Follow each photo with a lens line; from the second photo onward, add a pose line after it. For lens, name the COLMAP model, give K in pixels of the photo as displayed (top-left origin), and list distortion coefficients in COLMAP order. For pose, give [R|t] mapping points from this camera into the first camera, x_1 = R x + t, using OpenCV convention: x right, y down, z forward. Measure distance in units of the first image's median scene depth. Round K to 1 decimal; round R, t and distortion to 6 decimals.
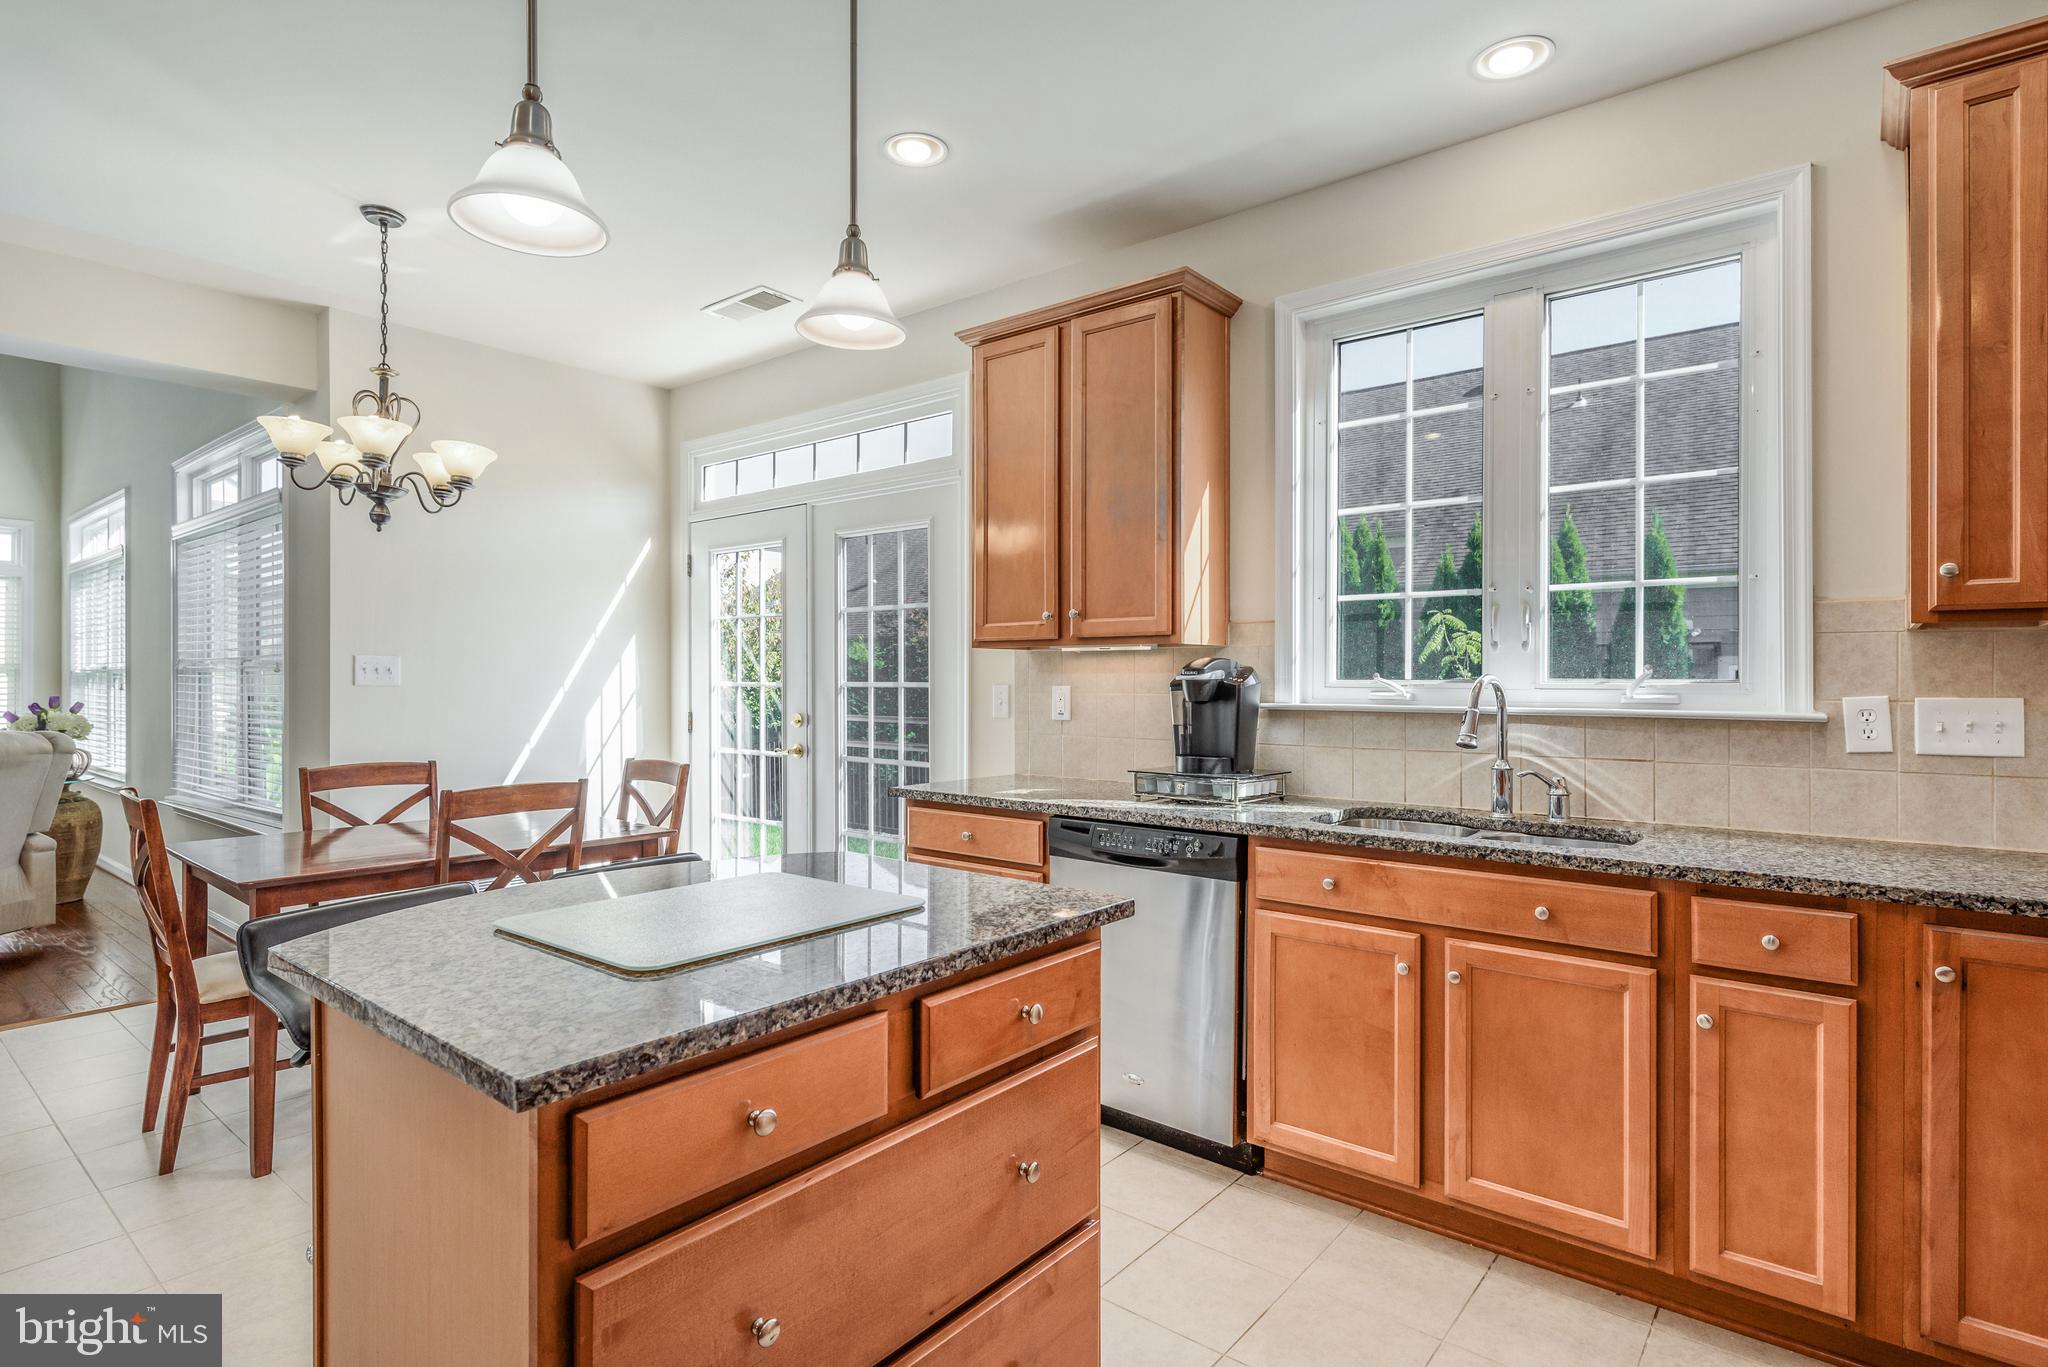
lens RADIAL K [[1039.7, 0, 1018.2], [0, 1039.7, 676.8], [0, 0, 1]] dist [-0.003393, -0.000085]
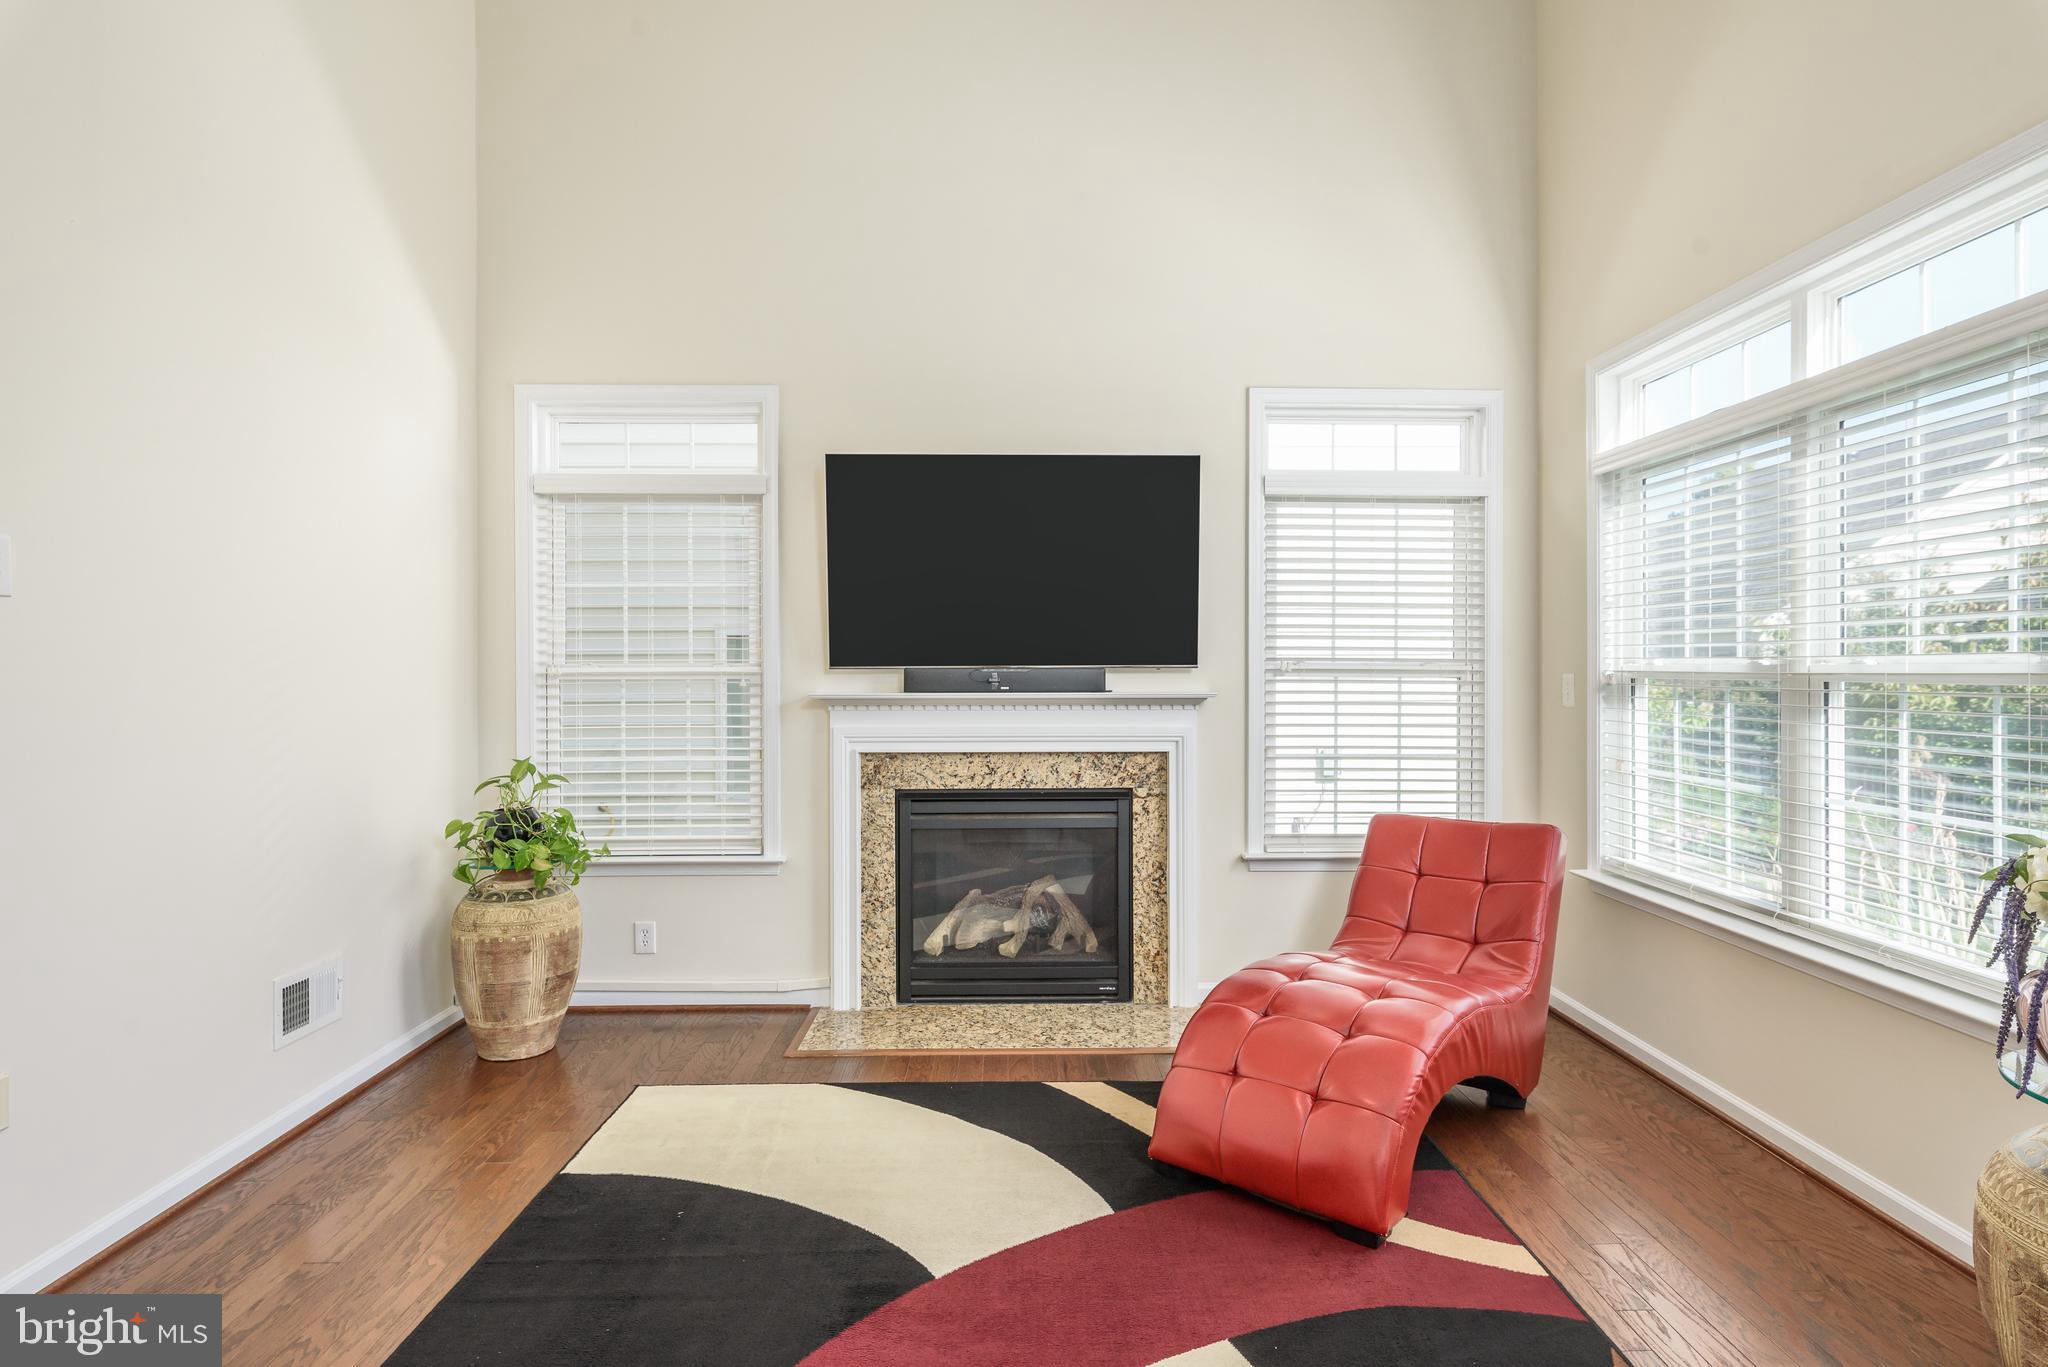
lens RADIAL K [[1096.0, 0, 1029.8], [0, 1096.0, 670.7], [0, 0, 1]] dist [-0.000356, 0.001020]
pose [[0.654177, -0.001953, -0.756339, -1.621963], [0.005269, 0.999984, 0.001976, -0.020399], [0.756323, -0.005278, 0.654177, 1.064838]]
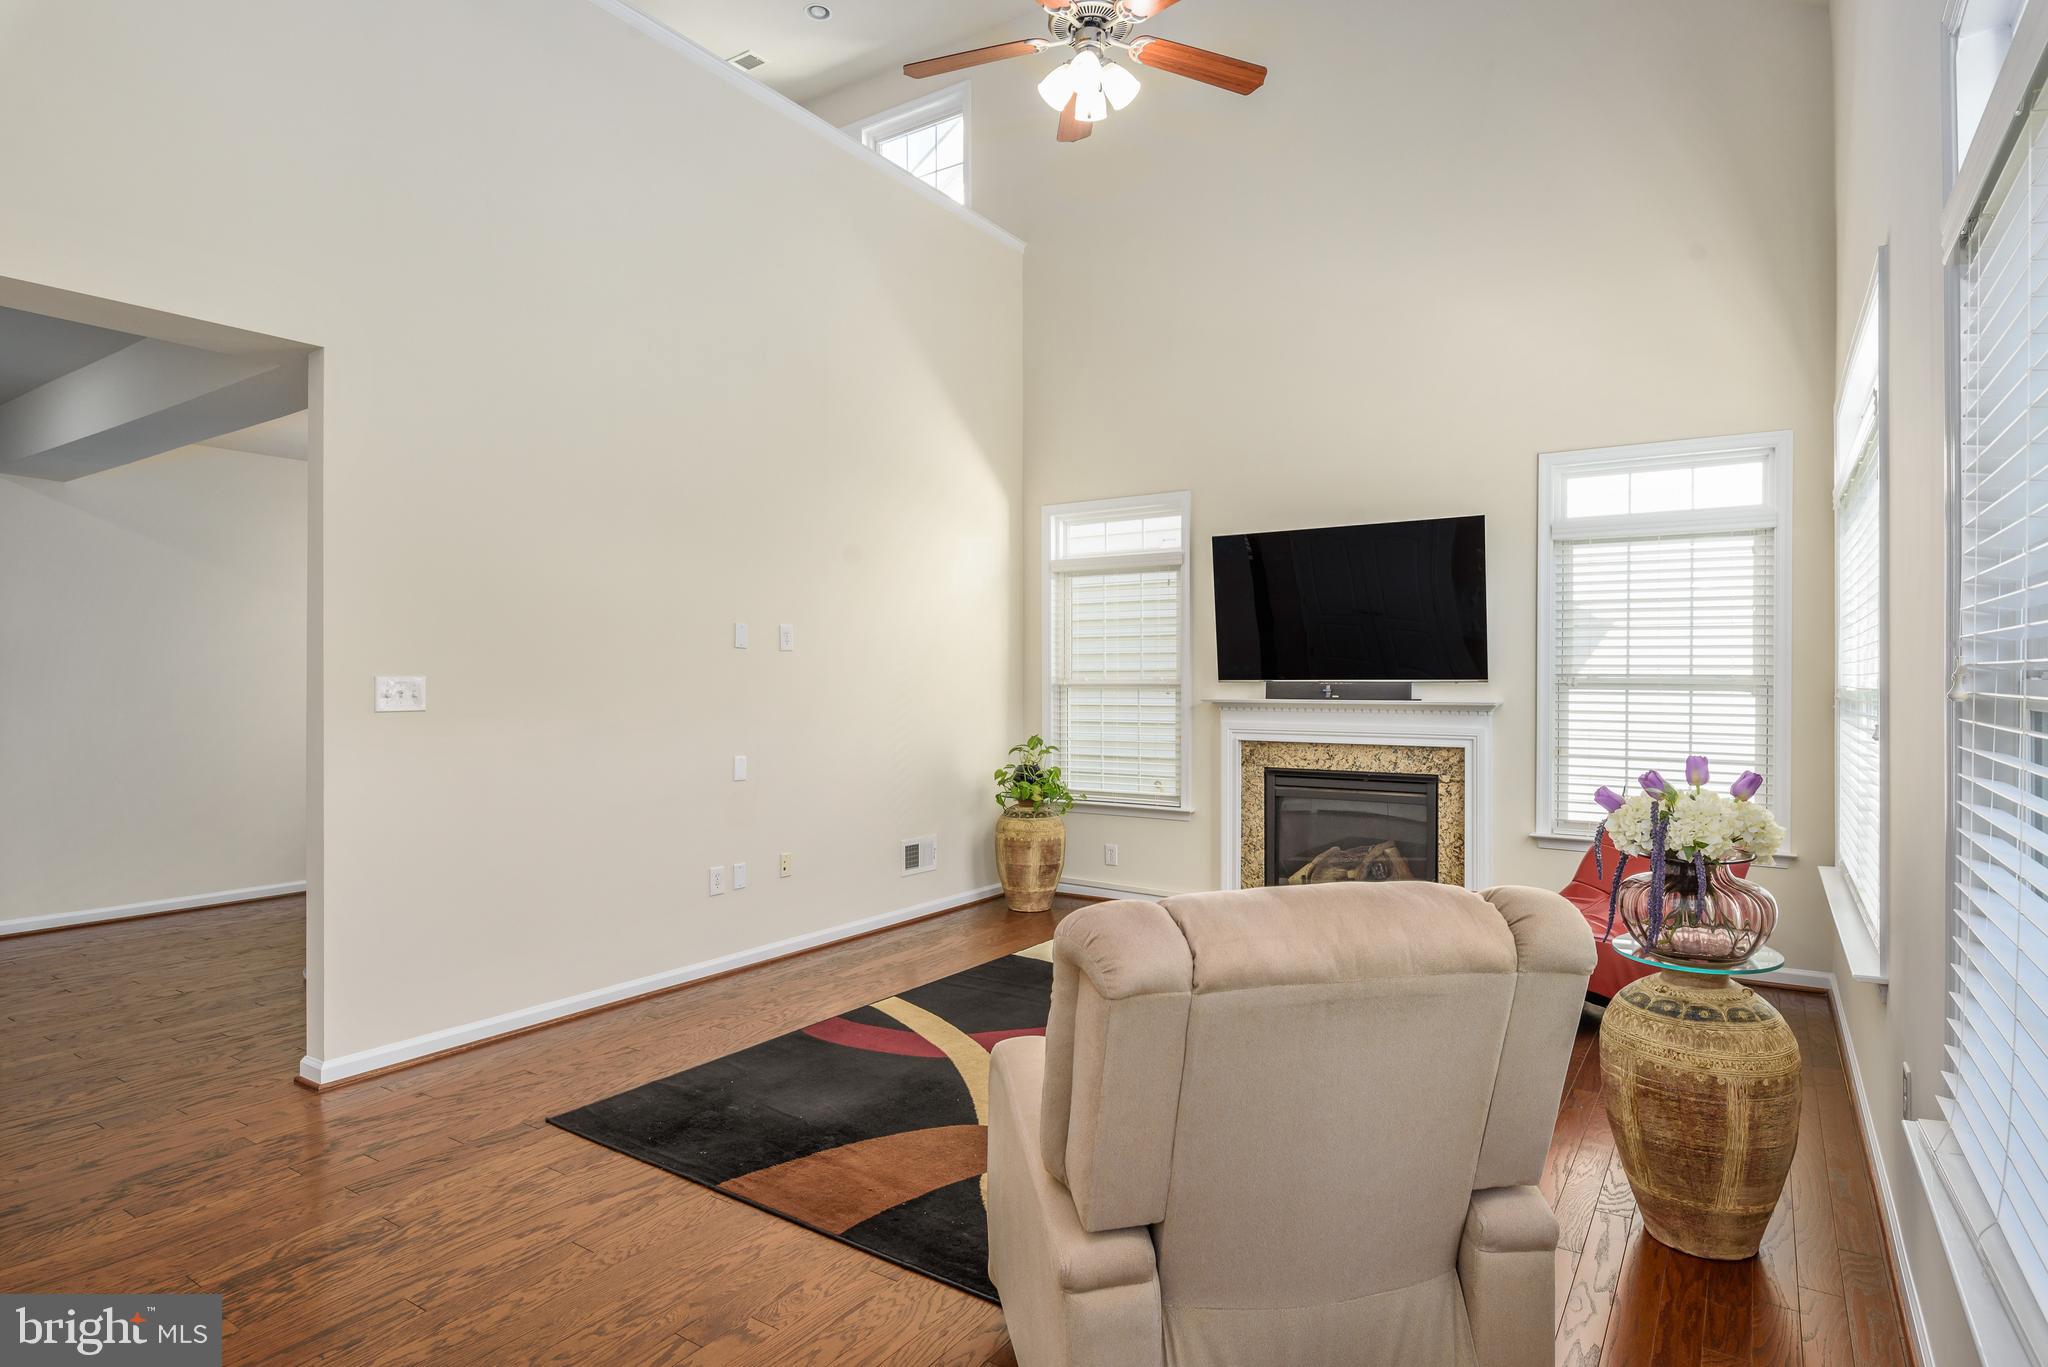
lens RADIAL K [[1096.0, 0, 1028.2], [0, 1096.0, 676.4], [0, 0, 1]] dist [-0.000356, 0.001020]
pose [[0.104051, -0.004005, -0.994564, -0.905277], [0.002289, 0.999990, -0.003787, -0.024406], [0.994569, -0.001882, 0.104059, 1.209508]]
